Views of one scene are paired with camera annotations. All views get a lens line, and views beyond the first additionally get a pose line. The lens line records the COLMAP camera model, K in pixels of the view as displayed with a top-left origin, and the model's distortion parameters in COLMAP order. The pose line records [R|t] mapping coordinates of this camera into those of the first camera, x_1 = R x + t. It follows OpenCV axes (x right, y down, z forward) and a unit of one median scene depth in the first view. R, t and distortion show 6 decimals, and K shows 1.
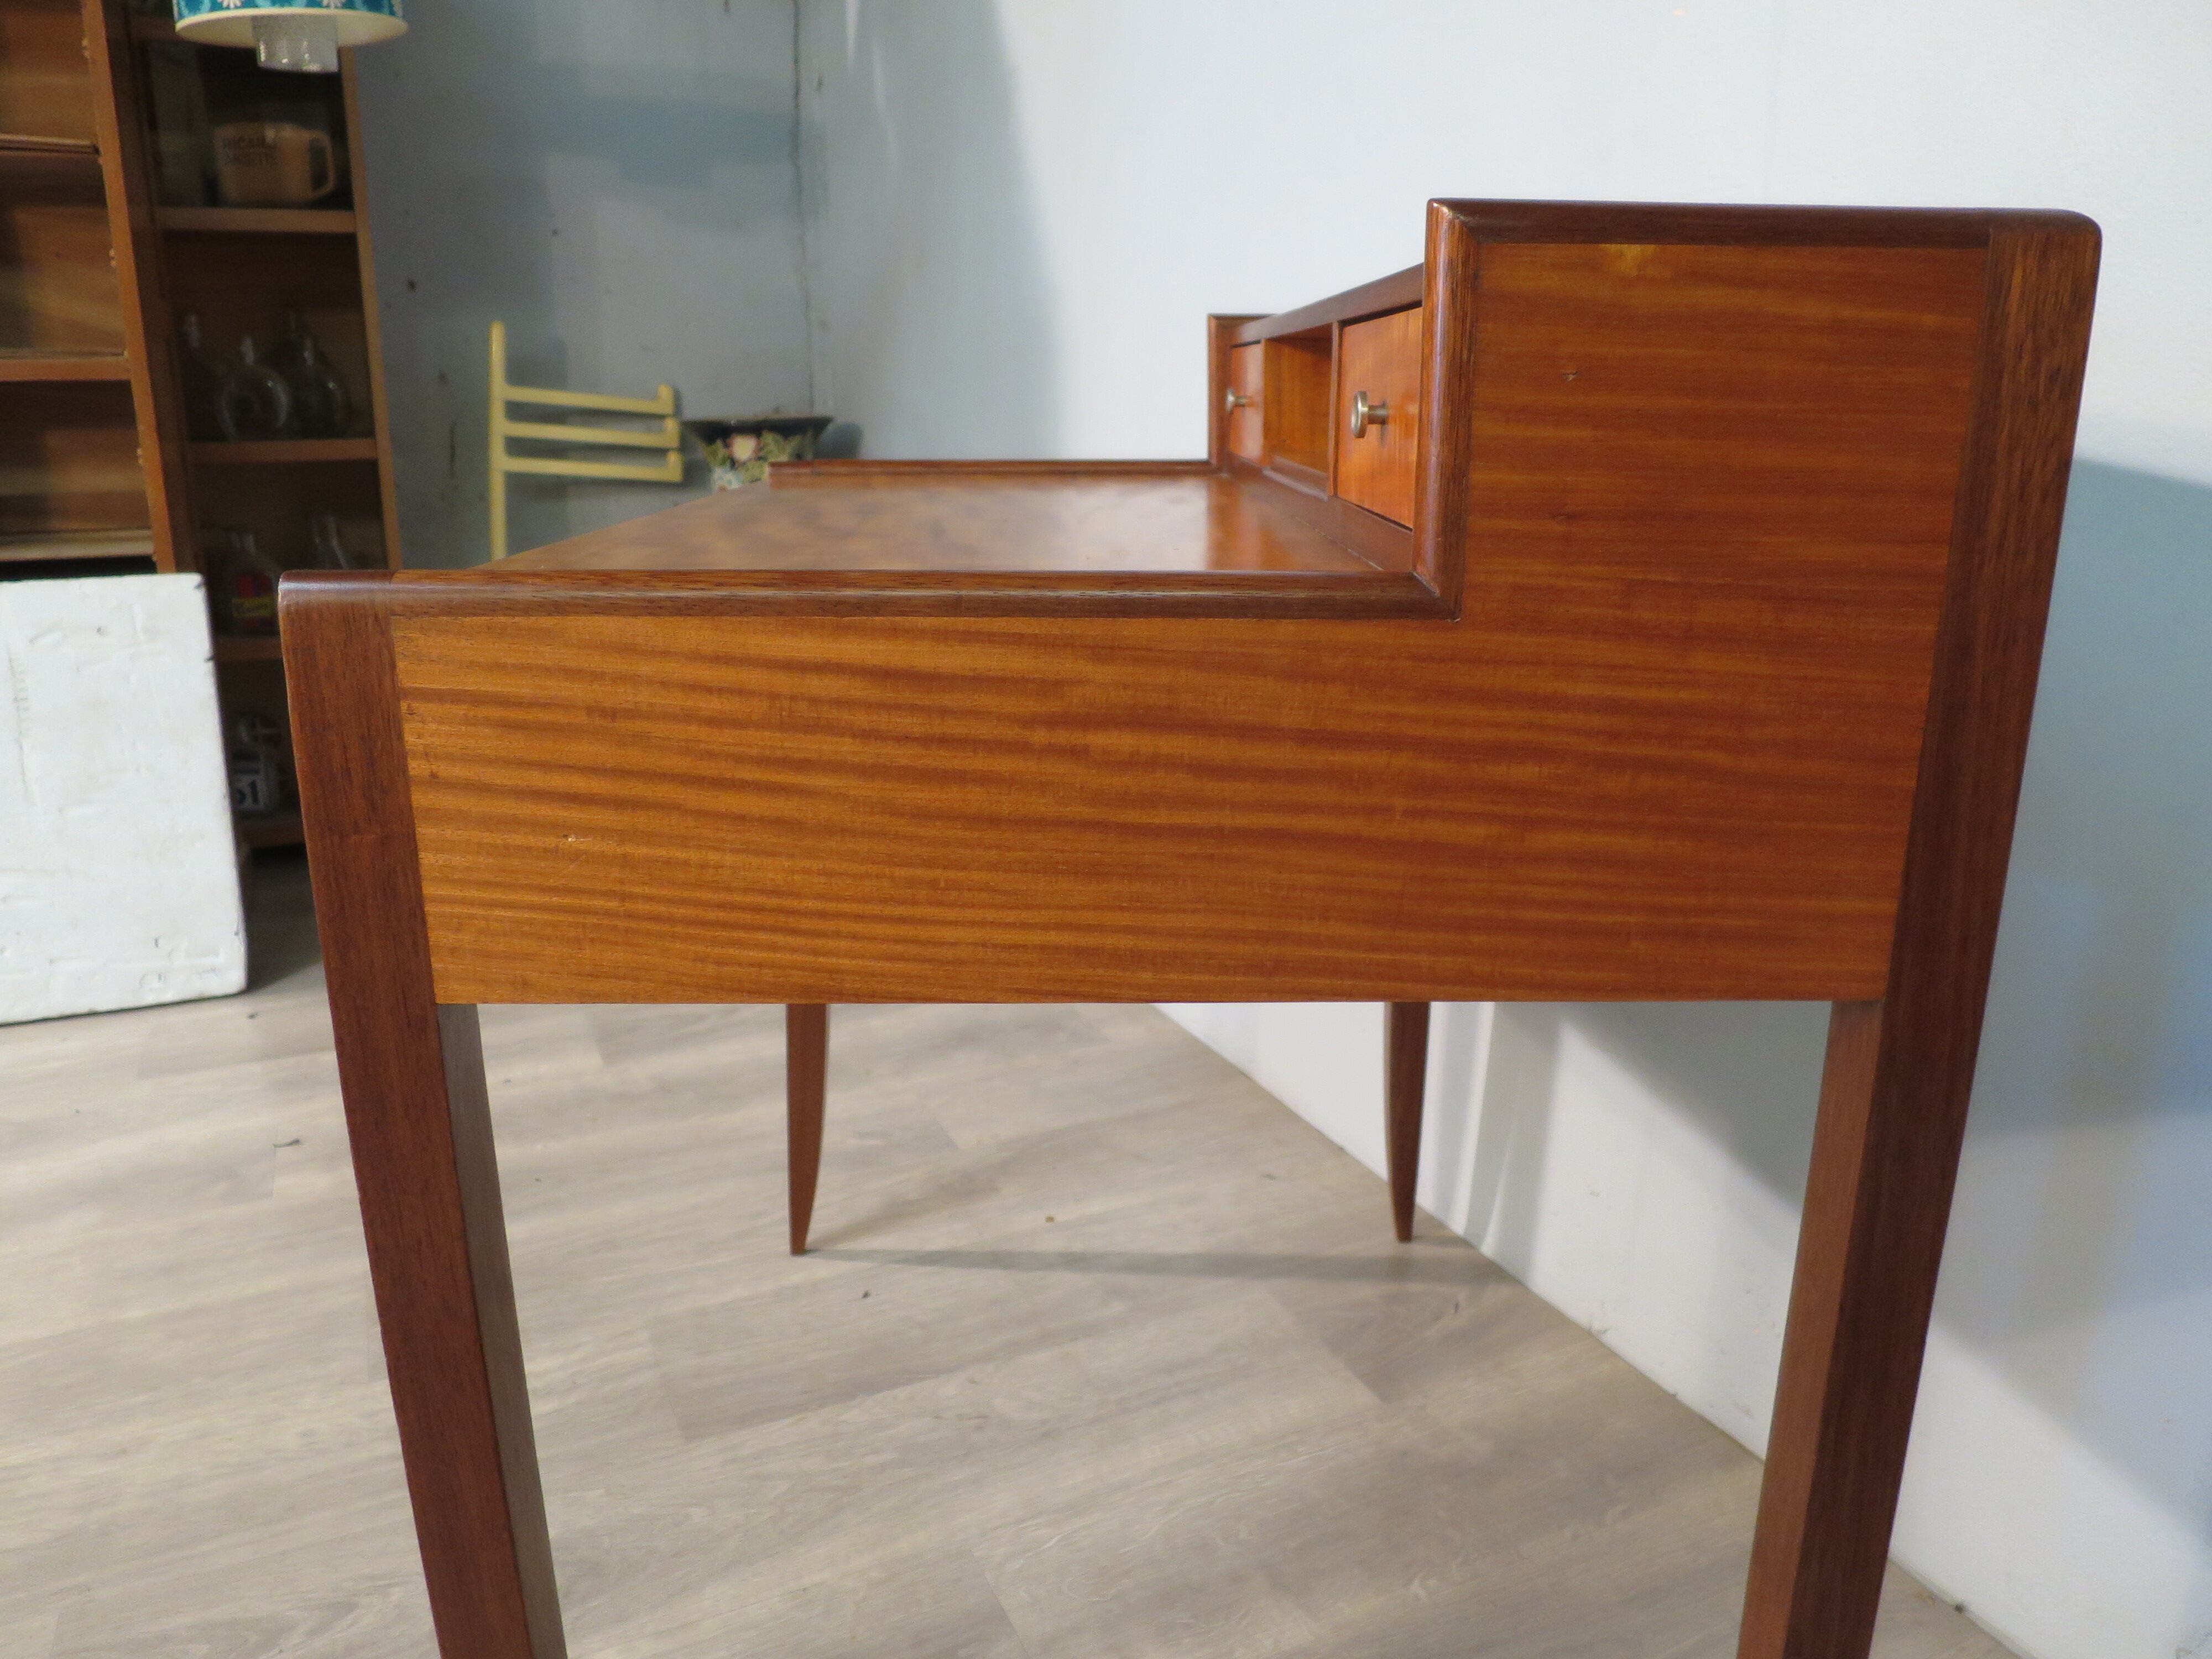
lens RADIAL K [[1595.2, 0, 1106.0], [0, 1595.2, 829.5], [0, 0, 1]] dist [-0.048836, 0.013547]
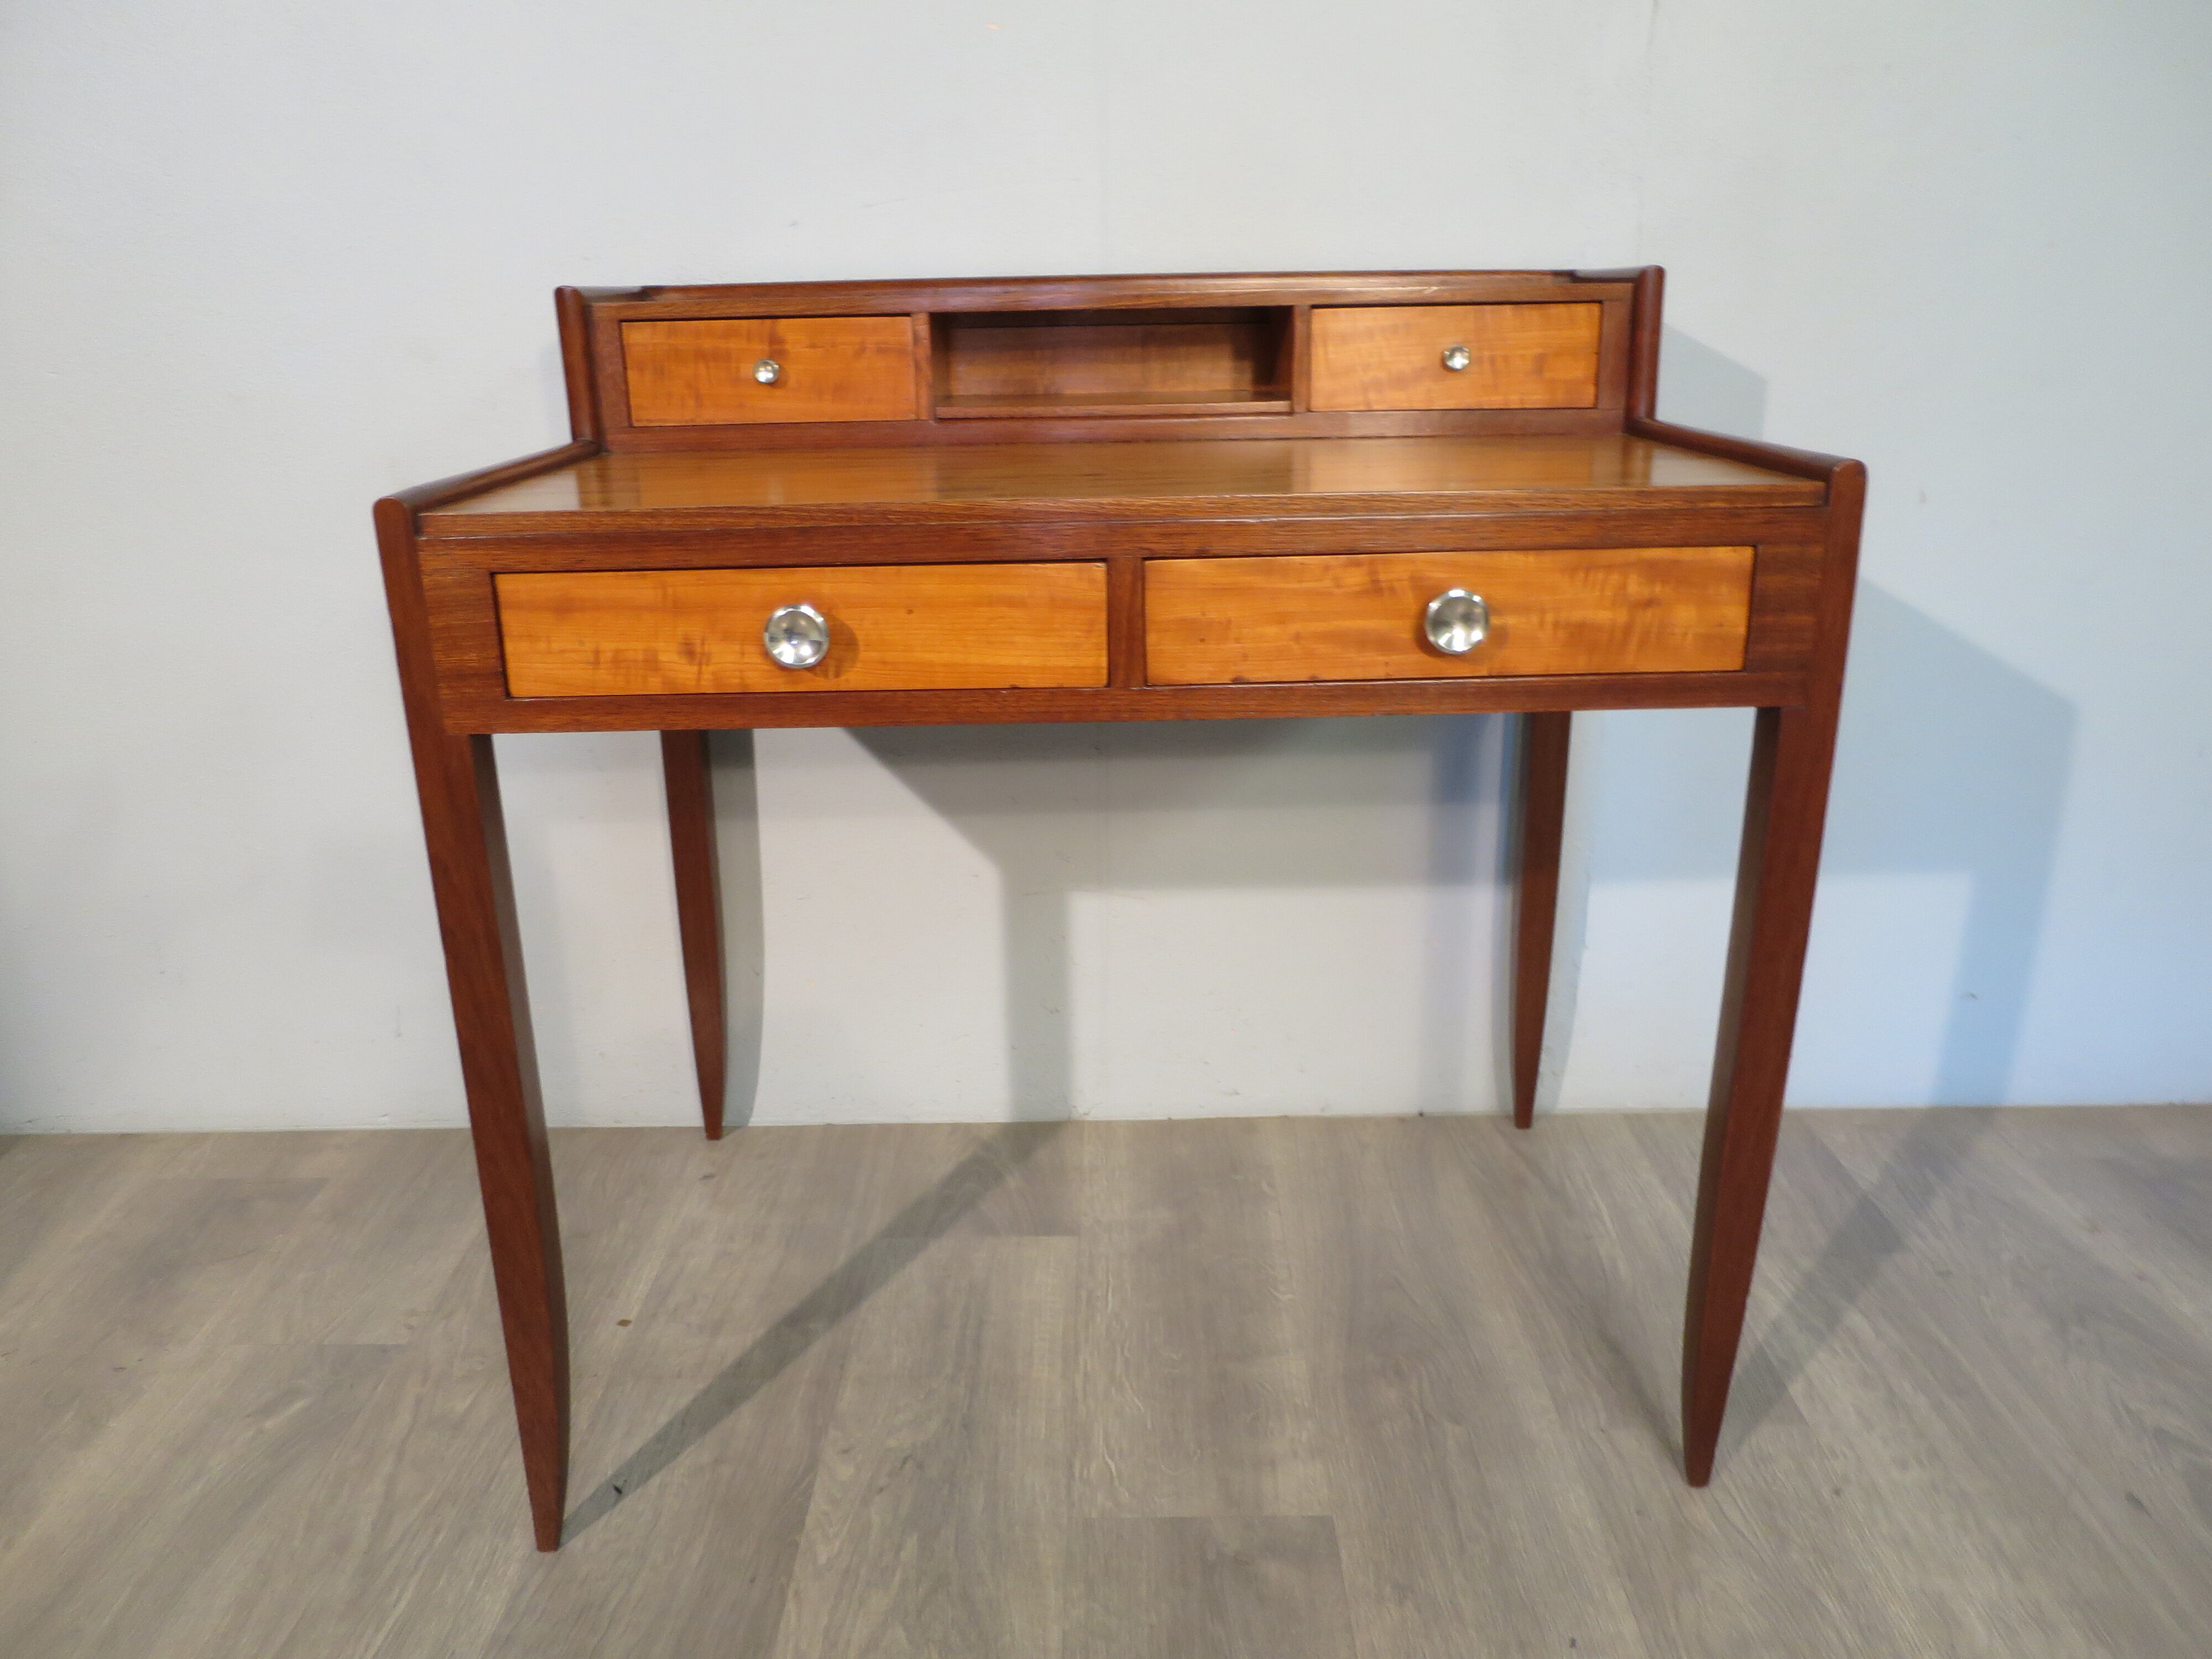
lens RADIAL K [[1595.2, 0, 1106.0], [0, 1595.2, 829.5], [0, 0, 1]] dist [-0.048836, 0.013547]
pose [[0.425642, -0.295018, 0.855449, -0.735790], [0.261137, 0.945187, 0.196033, -0.141597], [-0.866393, 0.139950, 0.479351, 0.395948]]
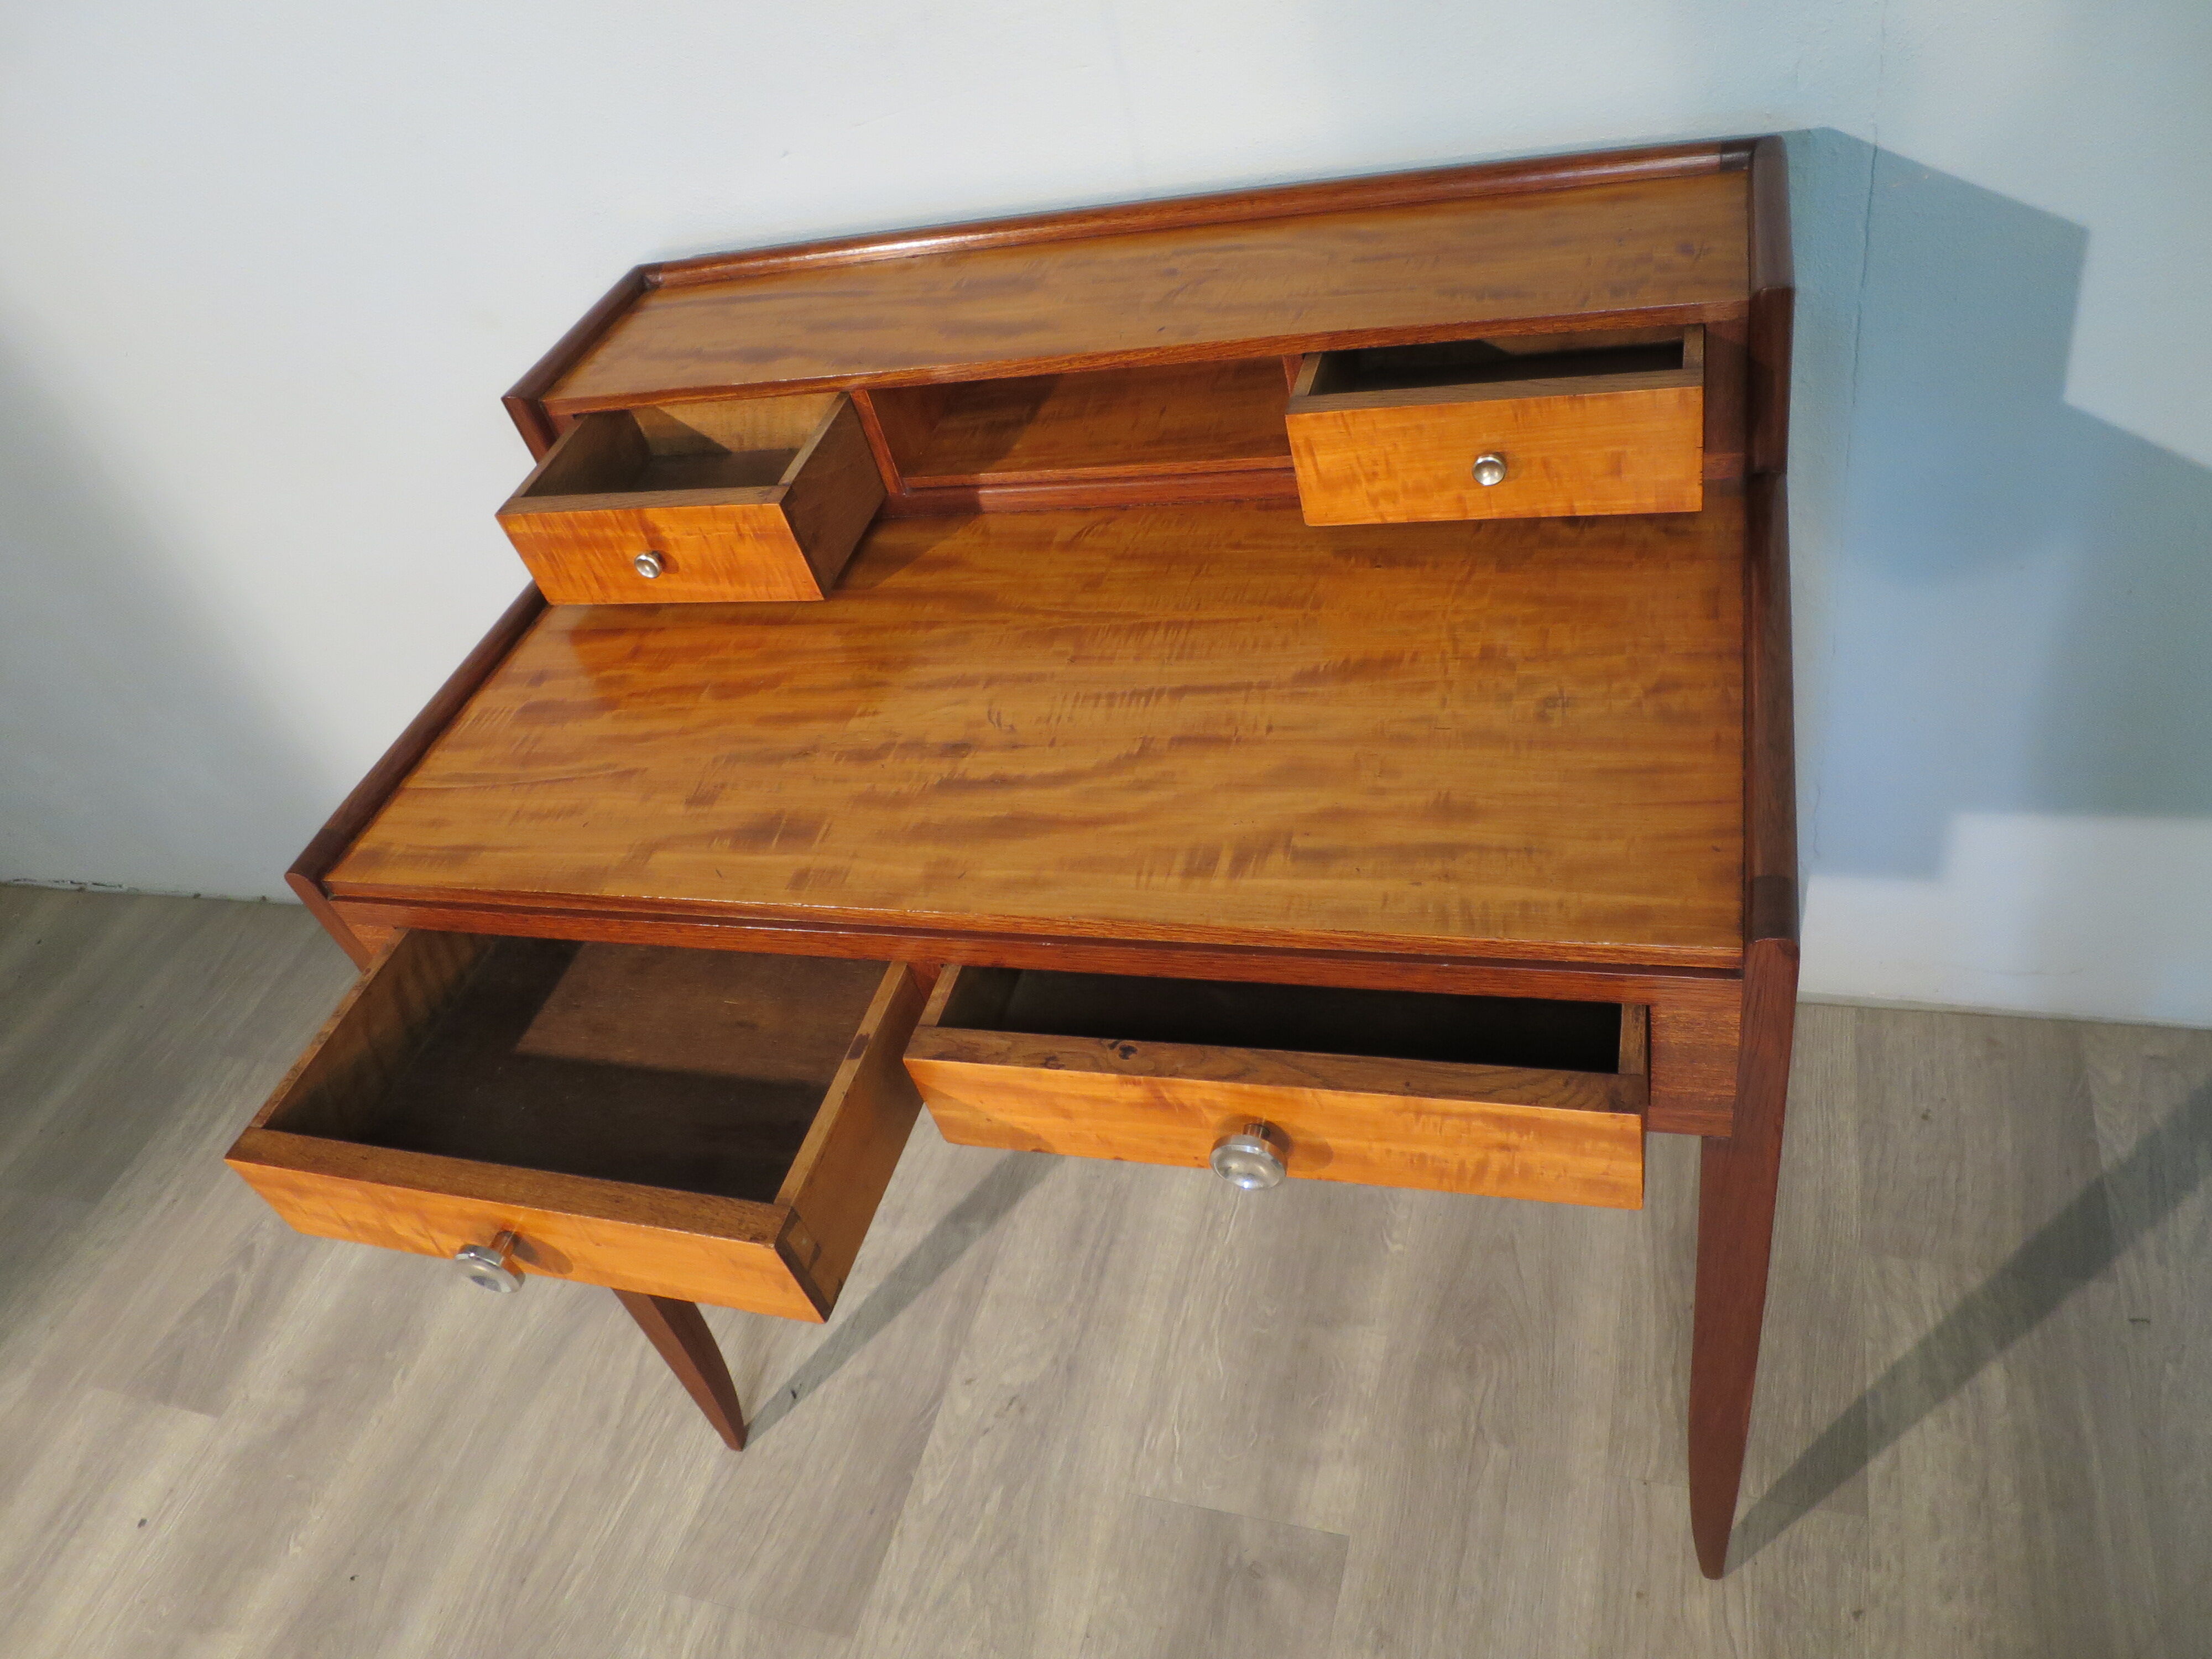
lens RADIAL K [[1595.2, 0, 1106.0], [0, 1595.2, 829.5], [0, 0, 1]] dist [-0.048836, 0.013547]
pose [[0.648241, -0.619146, 0.443218, -0.284858], [0.416915, 0.775685, 0.473808, -0.445452], [-0.637154, -0.122357, 0.760962, 0.163810]]
